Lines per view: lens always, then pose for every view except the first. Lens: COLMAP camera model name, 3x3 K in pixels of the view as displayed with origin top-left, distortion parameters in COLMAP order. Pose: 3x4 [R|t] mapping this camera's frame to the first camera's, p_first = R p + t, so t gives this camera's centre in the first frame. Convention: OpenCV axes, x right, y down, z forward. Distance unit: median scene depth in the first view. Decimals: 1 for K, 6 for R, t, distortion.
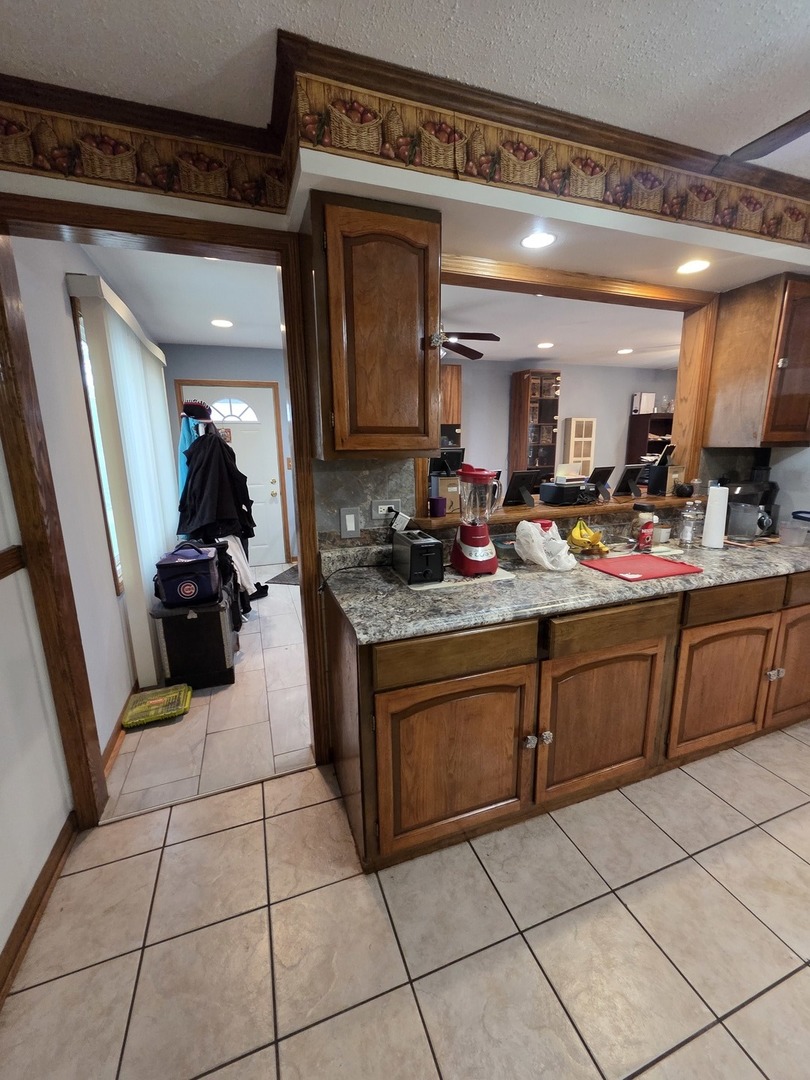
lens RADIAL K [[438.9, 0, 405.0], [0, 438.9, 540.0], [0, 0, 1]] dist [-0.001660, -0.000717]
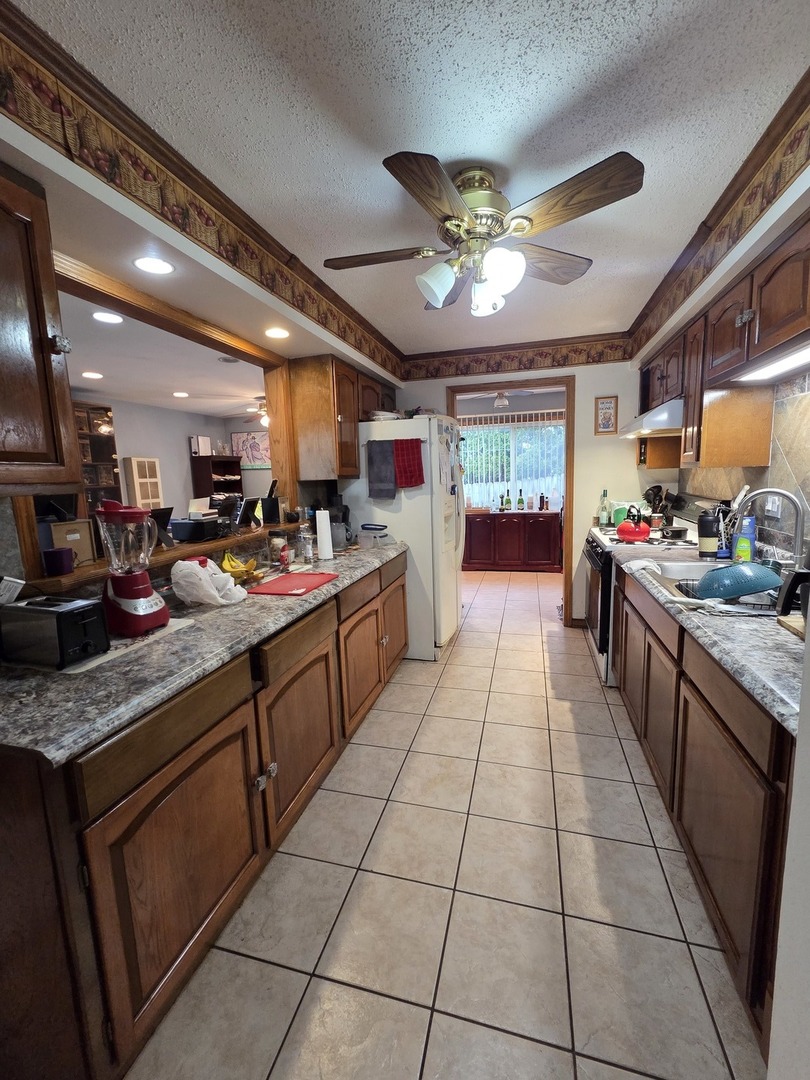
lens RADIAL K [[438.9, 0, 405.0], [0, 438.9, 540.0], [0, 0, 1]] dist [-0.001660, -0.000717]
pose [[0.583669, -0.123354, 0.802568, -0.204212], [0.197974, 0.980185, 0.006677, 0.000237], [-0.787488, 0.154990, 0.596524, 0.093933]]
